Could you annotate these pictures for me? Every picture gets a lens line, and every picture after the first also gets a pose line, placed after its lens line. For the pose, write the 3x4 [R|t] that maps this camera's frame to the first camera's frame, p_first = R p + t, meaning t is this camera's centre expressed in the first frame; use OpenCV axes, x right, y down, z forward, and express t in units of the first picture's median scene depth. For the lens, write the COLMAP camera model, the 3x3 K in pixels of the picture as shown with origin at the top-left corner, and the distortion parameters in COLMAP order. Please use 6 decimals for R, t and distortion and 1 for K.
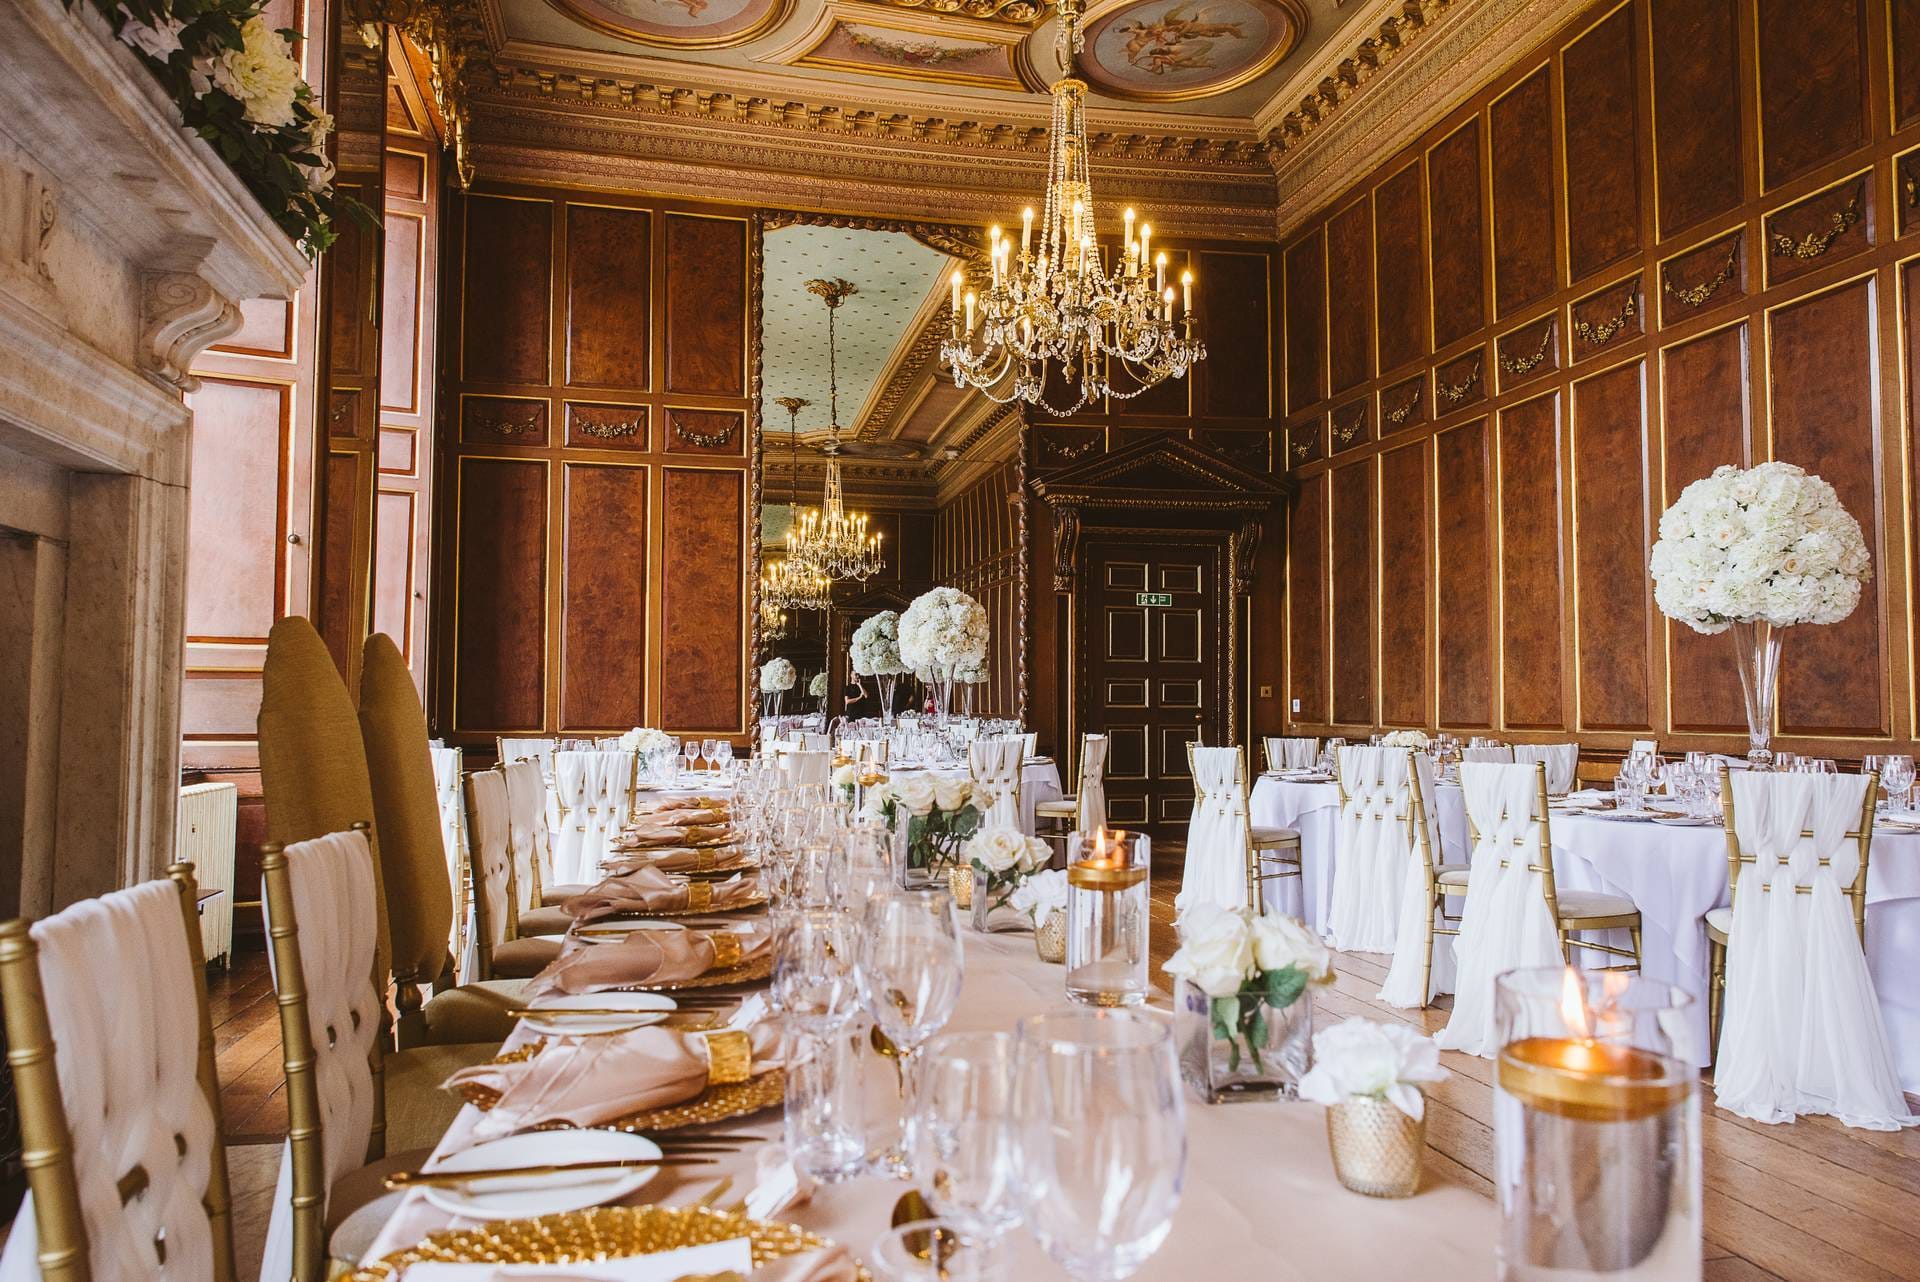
lens RADIAL K [[1285.8, 0, 965.3], [0, 1285.8, 649.0], [0, 0, 1]] dist [-0.020986, 0.006131]
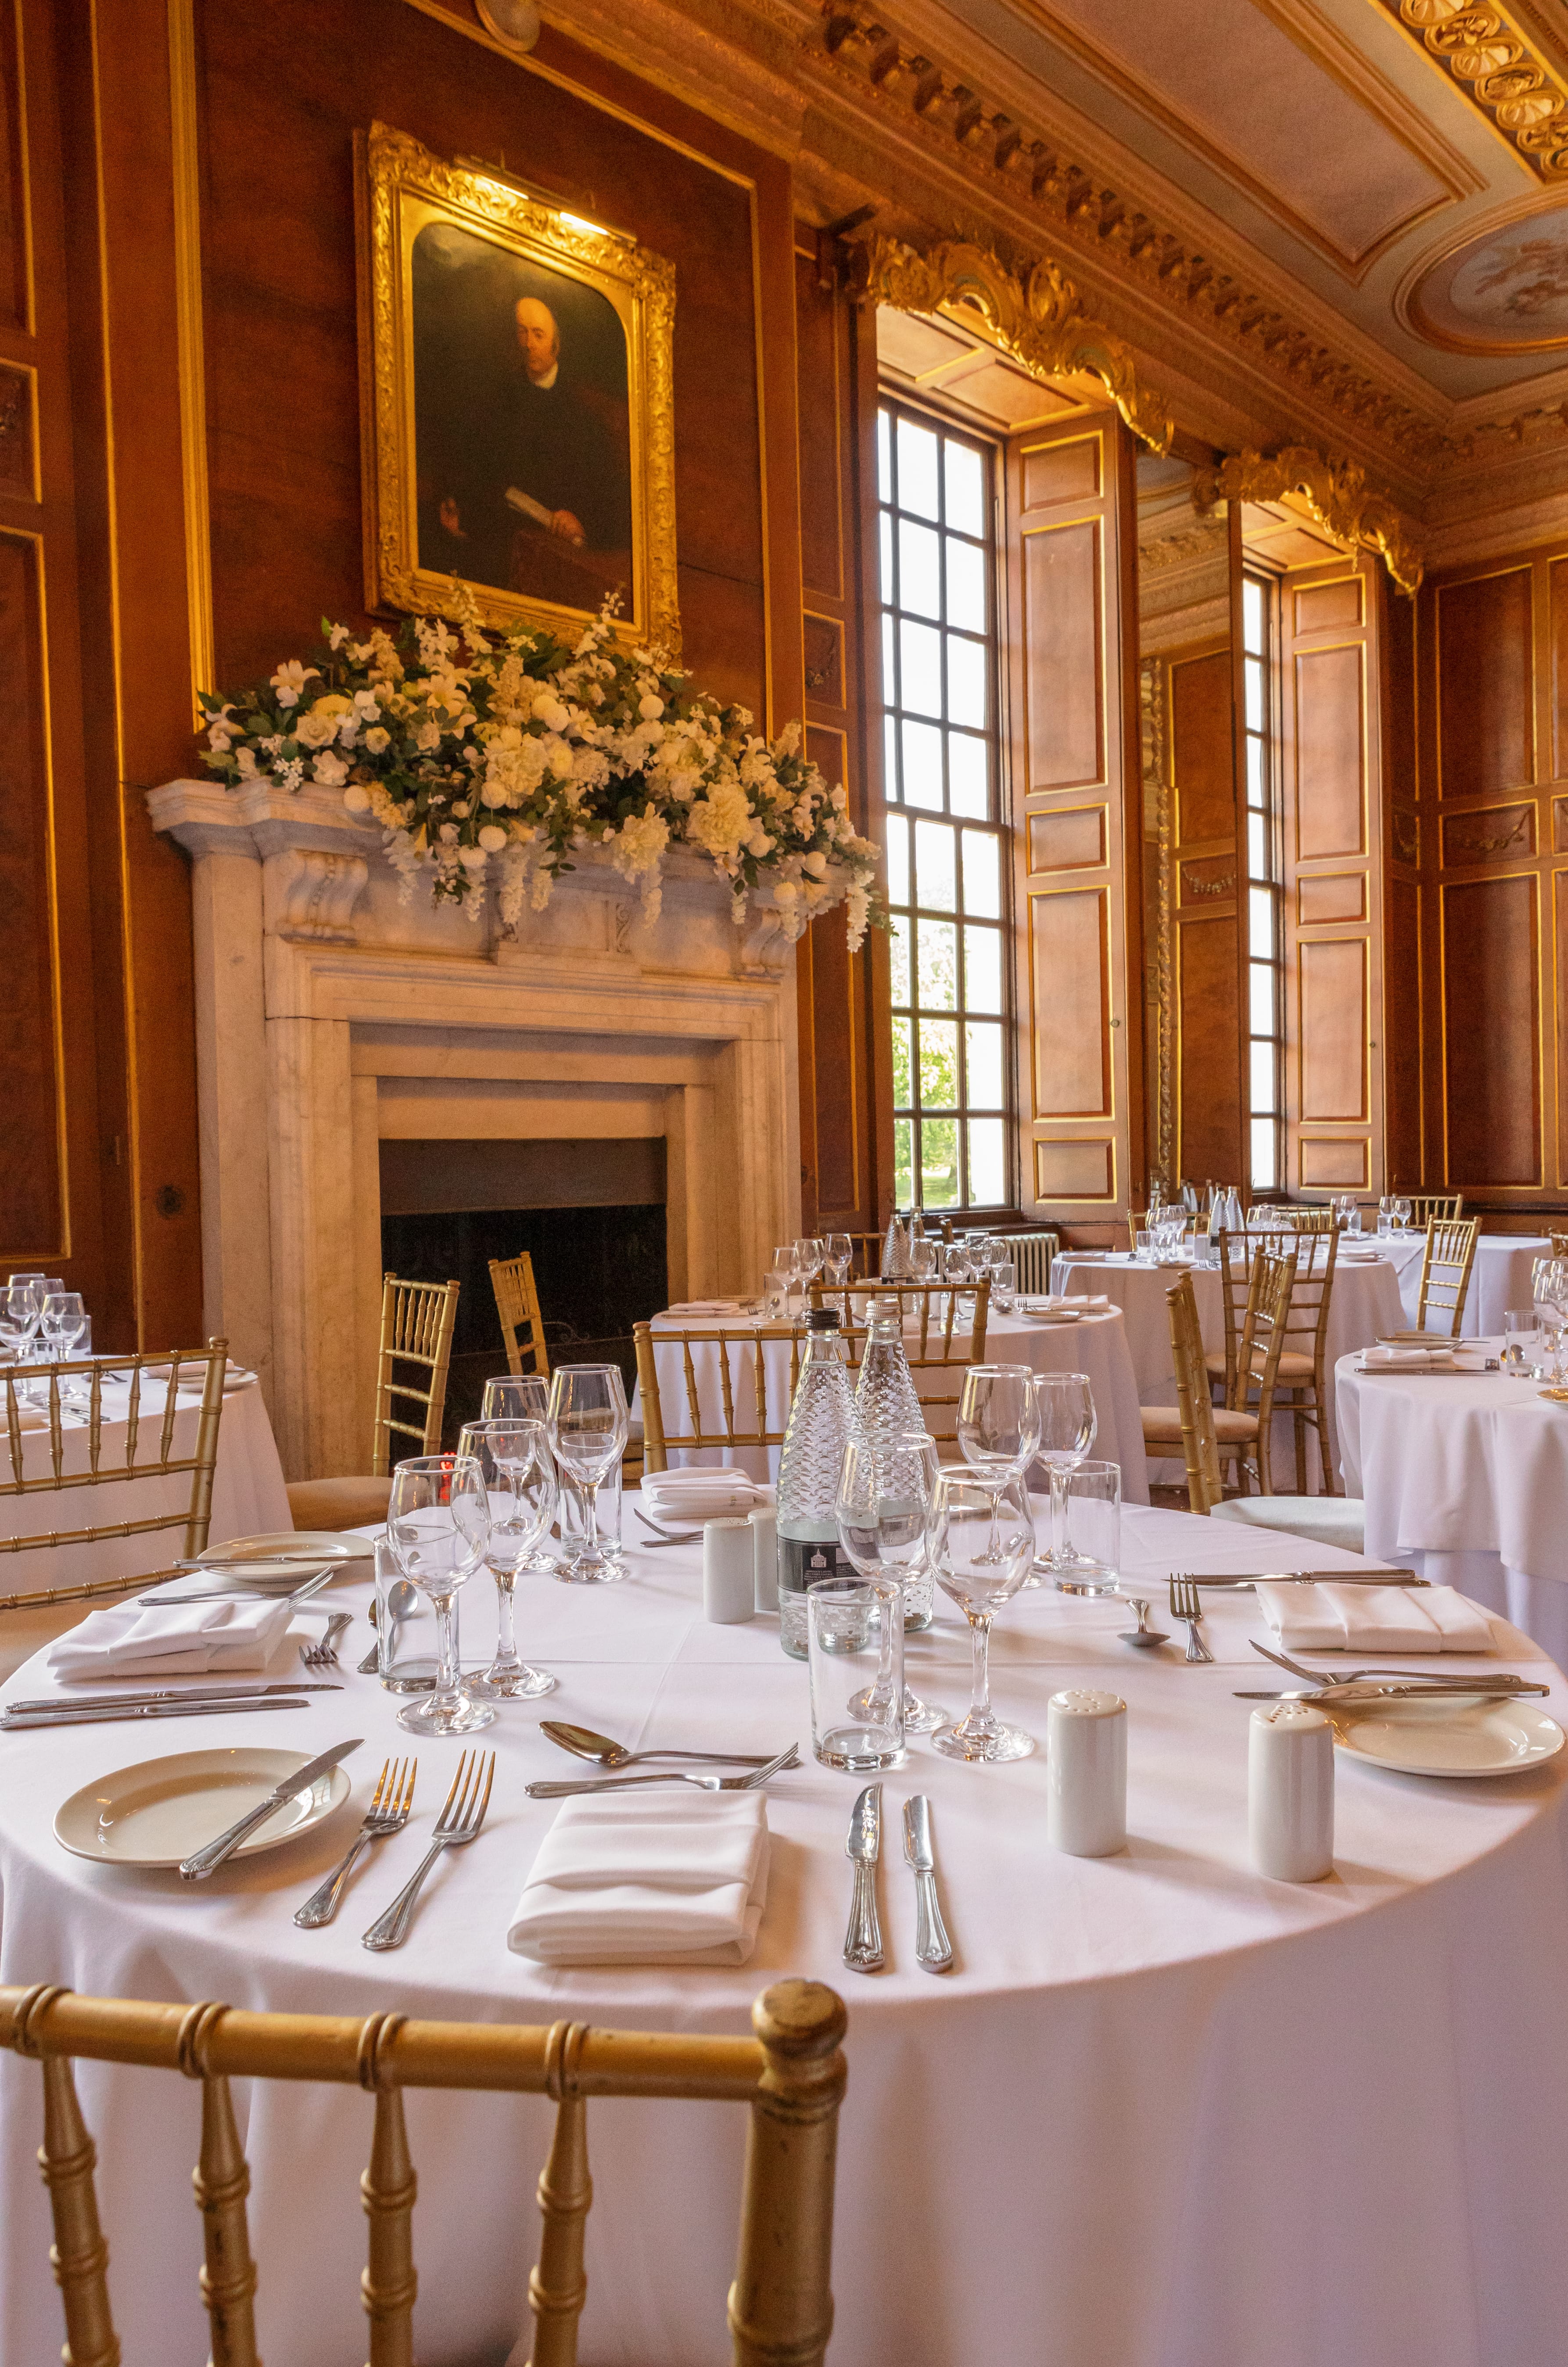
lens RADIAL K [[1585.0, 0, 770.3], [0, 1585.0, 1195.1], [0, 0, 1]] dist [-0.020986, 0.006131]
pose [[0.508623, 0.008298, -0.860950, 0.317107], [0.058227, 0.997333, 0.044011, -0.007437], [0.859018, -0.072515, 0.506783, 0.005272]]
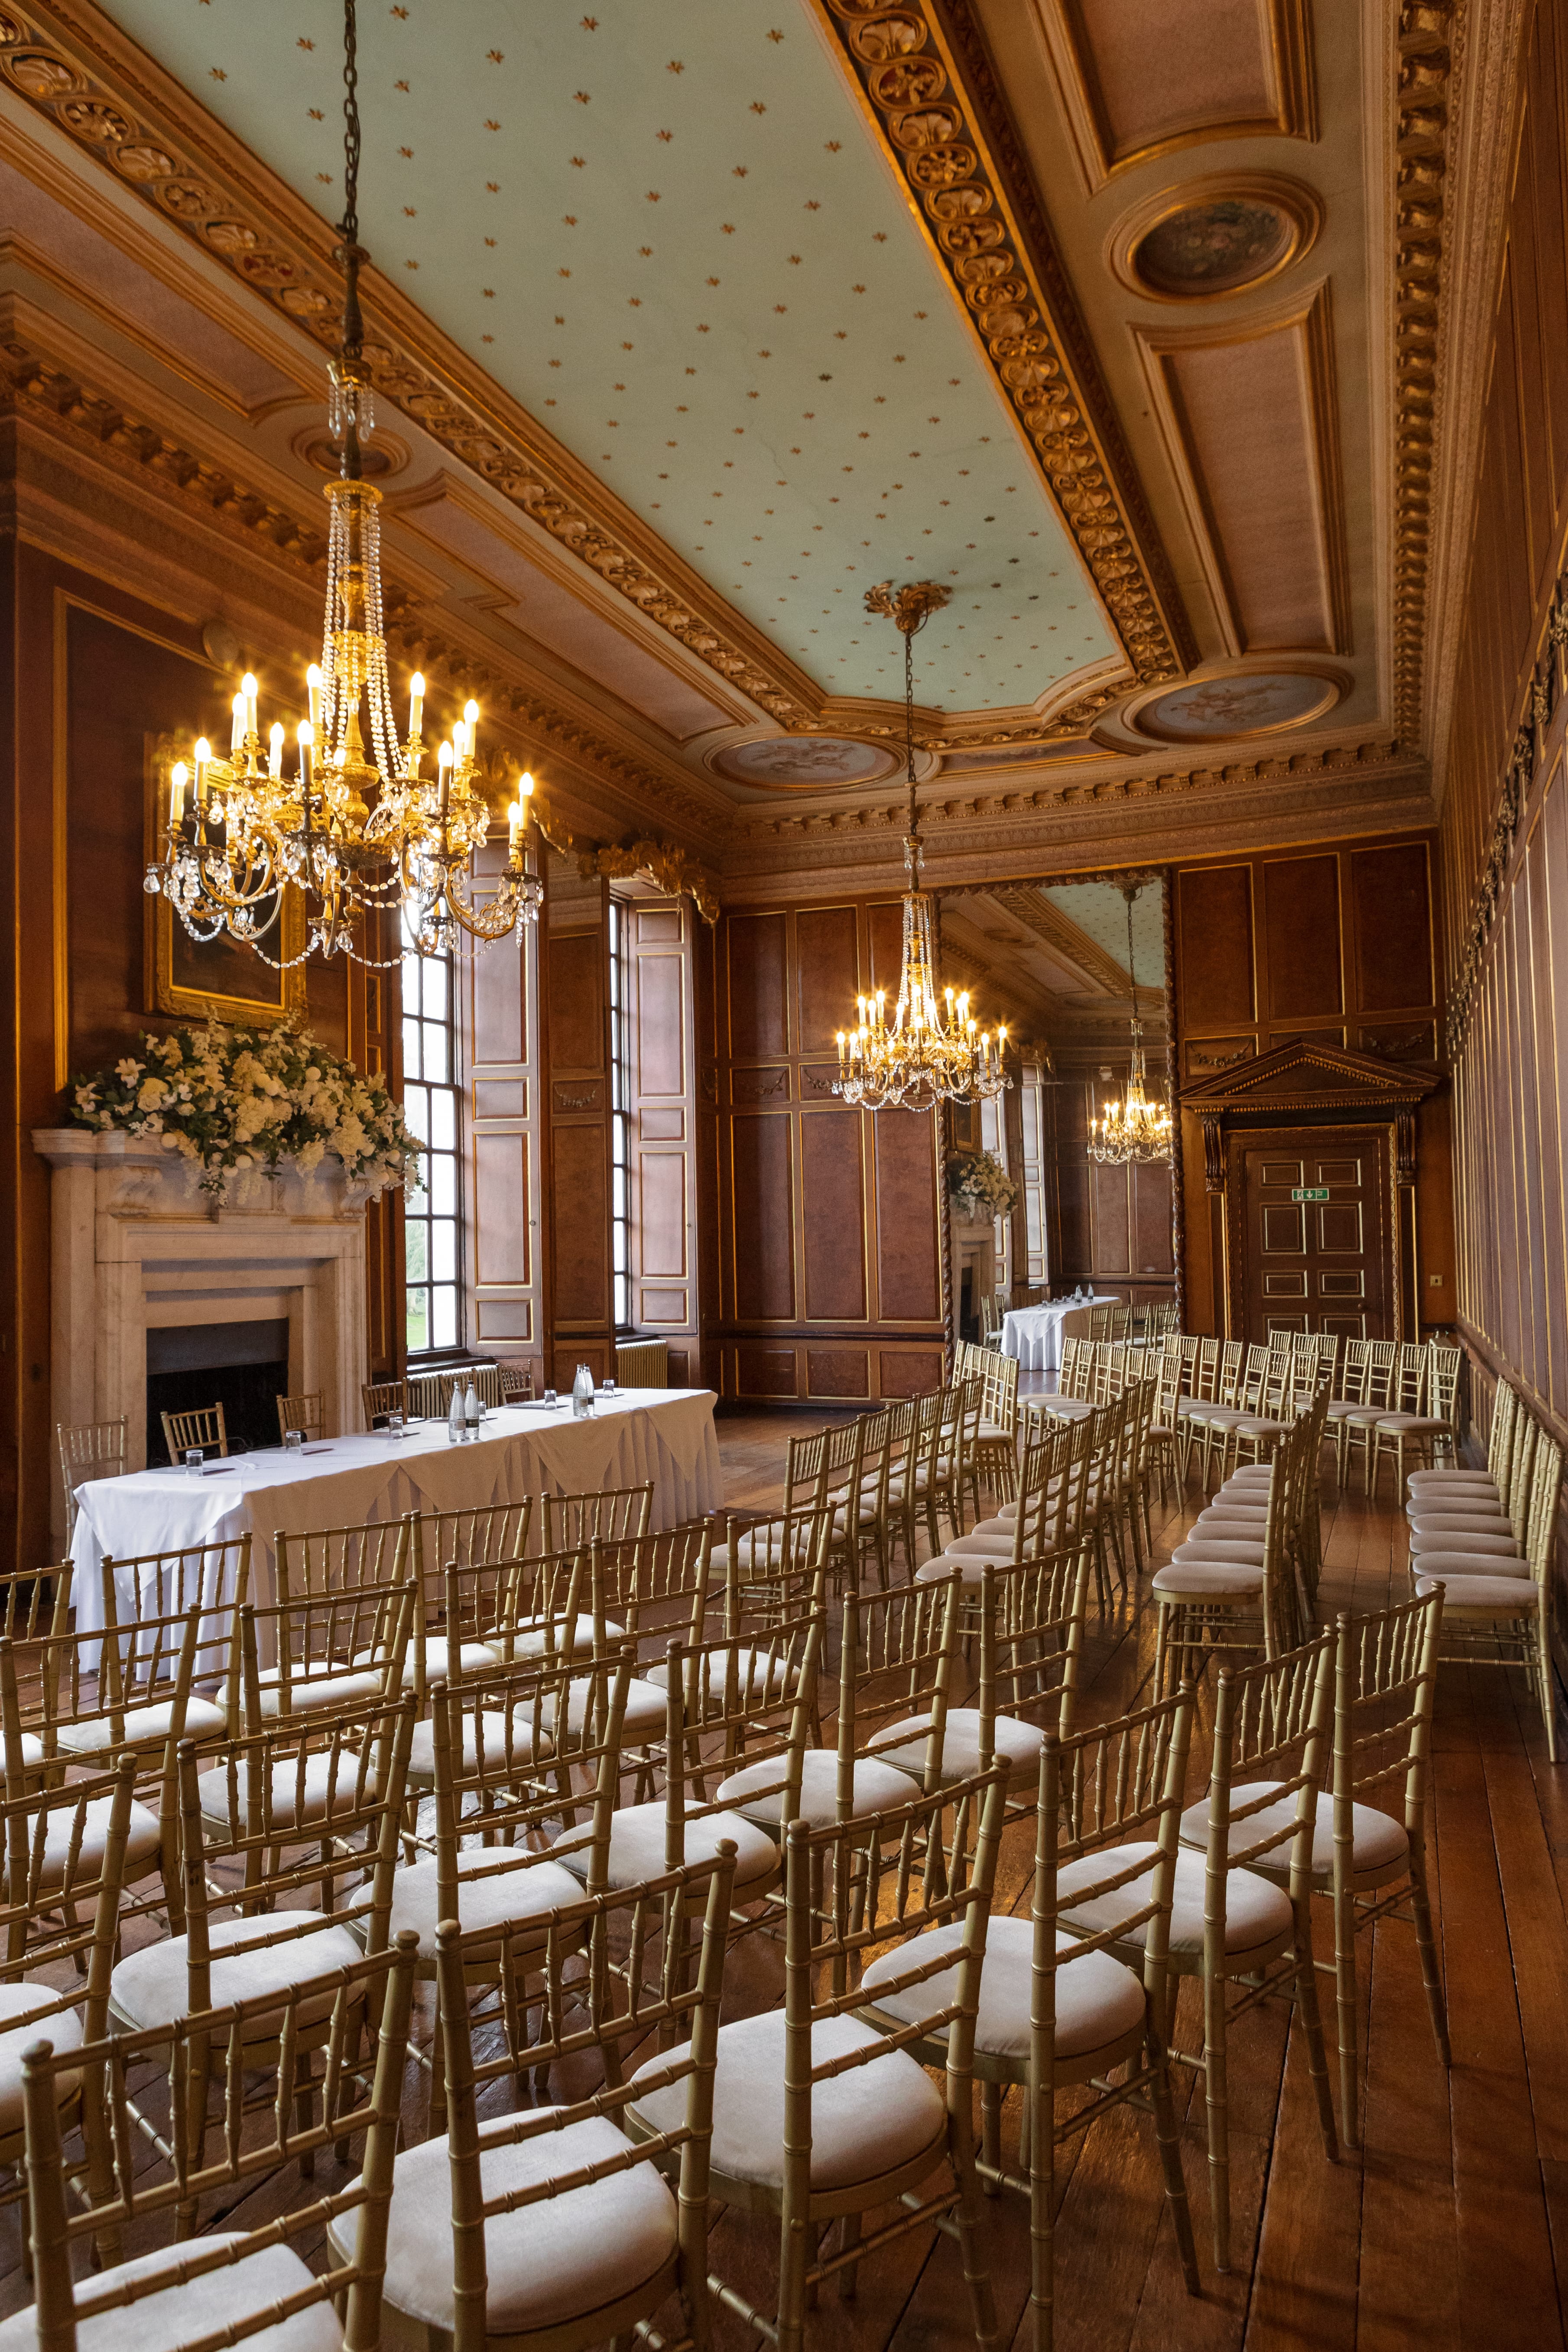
lens RADIAL K [[1618.6, 0, 792.7], [0, 1618.6, 1167.9], [0, 0, 1]] dist [-0.027362, 0.009533]
pose [[0.828925, -0.045276, -0.557524, 0.572844], [0.046460, 0.998848, -0.012039, -0.068504], [0.557427, -0.015924, 0.830073, -0.351983]]
